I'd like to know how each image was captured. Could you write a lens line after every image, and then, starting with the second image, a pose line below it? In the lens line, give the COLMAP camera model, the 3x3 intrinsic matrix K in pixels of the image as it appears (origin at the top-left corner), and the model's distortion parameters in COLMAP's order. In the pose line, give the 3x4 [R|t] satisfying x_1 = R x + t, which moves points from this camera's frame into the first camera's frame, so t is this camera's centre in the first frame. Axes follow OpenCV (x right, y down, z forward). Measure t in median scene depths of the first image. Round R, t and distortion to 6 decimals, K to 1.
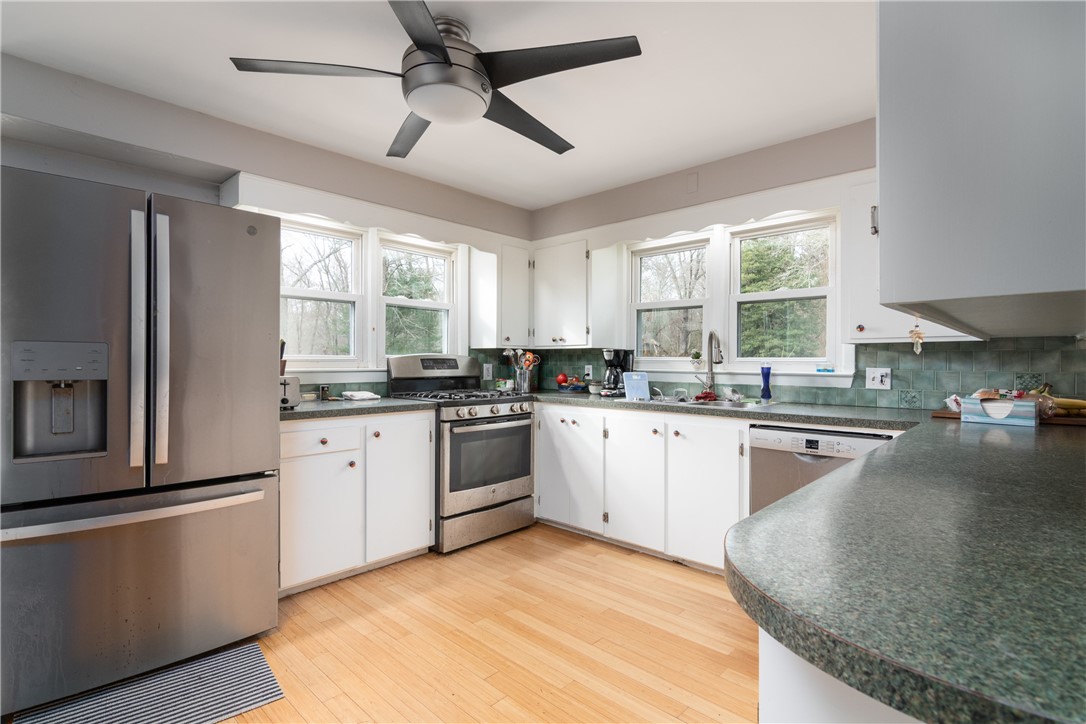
lens RADIAL K [[519.2, 0, 541.4], [0, 519.2, 364.7], [0, 0, 1]] dist [-0.001642, 0.000153]
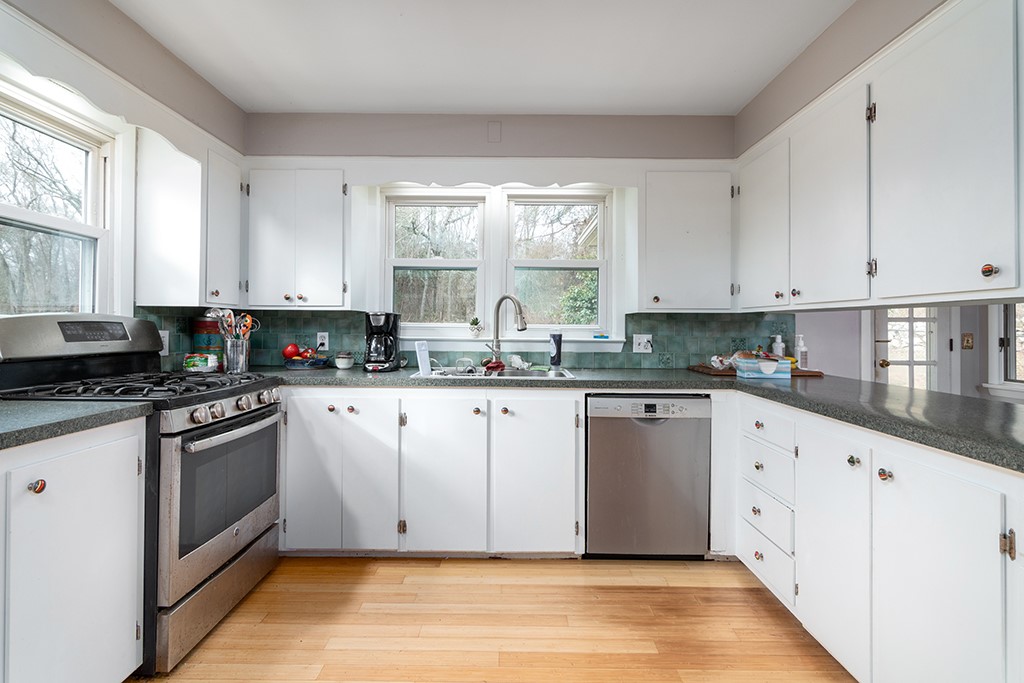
lens RADIAL K [[496.3, 0, 512.2], [0, 496.3, 322.3], [0, 0, 1]] dist [0.000056, 0.000422]
pose [[0.730419, 0.009915, 0.682927, -0.269495], [-0.000887, 0.999908, -0.013568, -0.004956], [-0.682999, 0.009305, 0.730360, 0.336821]]
